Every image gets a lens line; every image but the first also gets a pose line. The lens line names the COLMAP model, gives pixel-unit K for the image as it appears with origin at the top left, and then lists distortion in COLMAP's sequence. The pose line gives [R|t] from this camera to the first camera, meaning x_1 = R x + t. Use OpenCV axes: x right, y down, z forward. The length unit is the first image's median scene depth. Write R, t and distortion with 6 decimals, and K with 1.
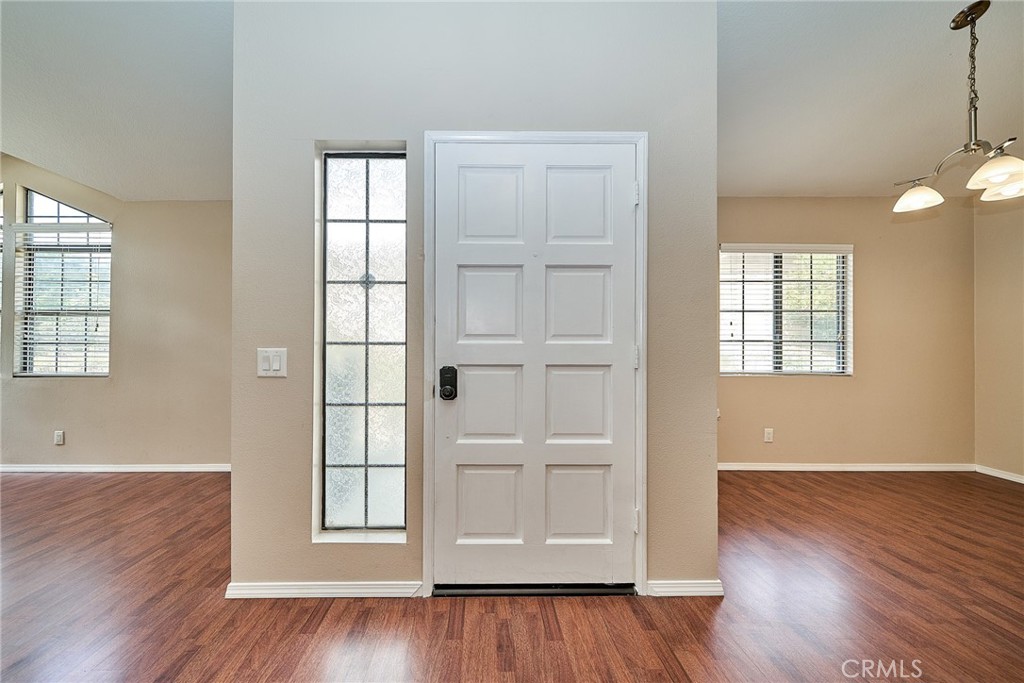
lens RADIAL K [[372.5, 0, 482.5], [0, 372.5, 343.9], [0, 0, 1]] dist [-0.000488, -0.000160]
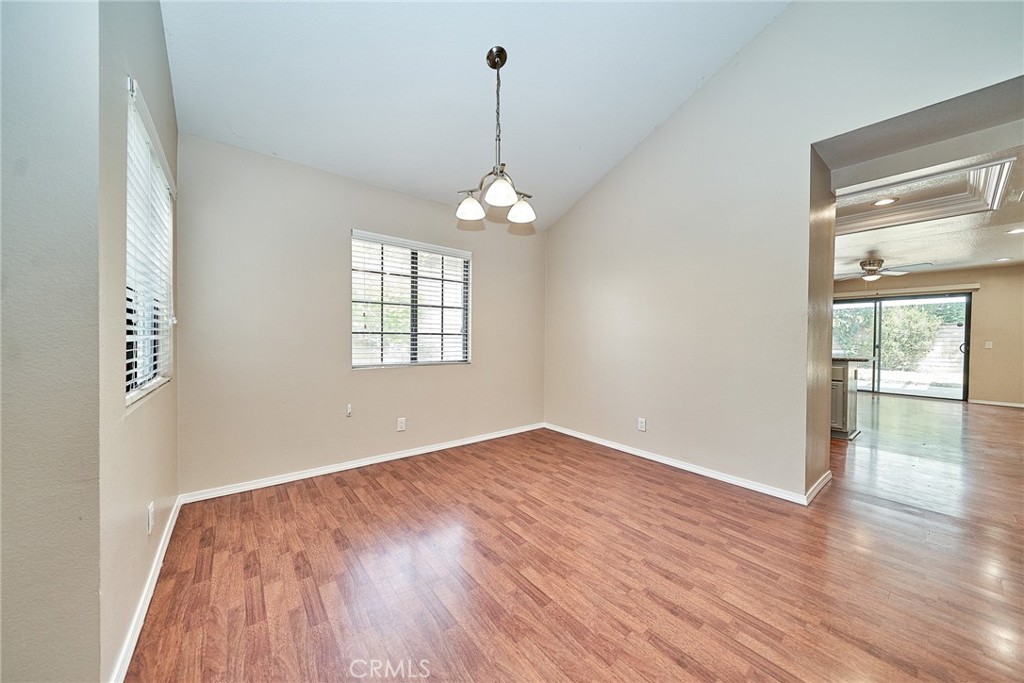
lens RADIAL K [[350.0, 0, 508.1], [0, 350.0, 343.5], [0, 0, 1]] dist [-0.000515, -0.000227]
pose [[0.782156, -0.007532, 0.623037, 0.760789], [-0.008082, 0.999720, 0.022232, -0.006721], [-0.623030, -0.022425, 0.781877, 0.109732]]
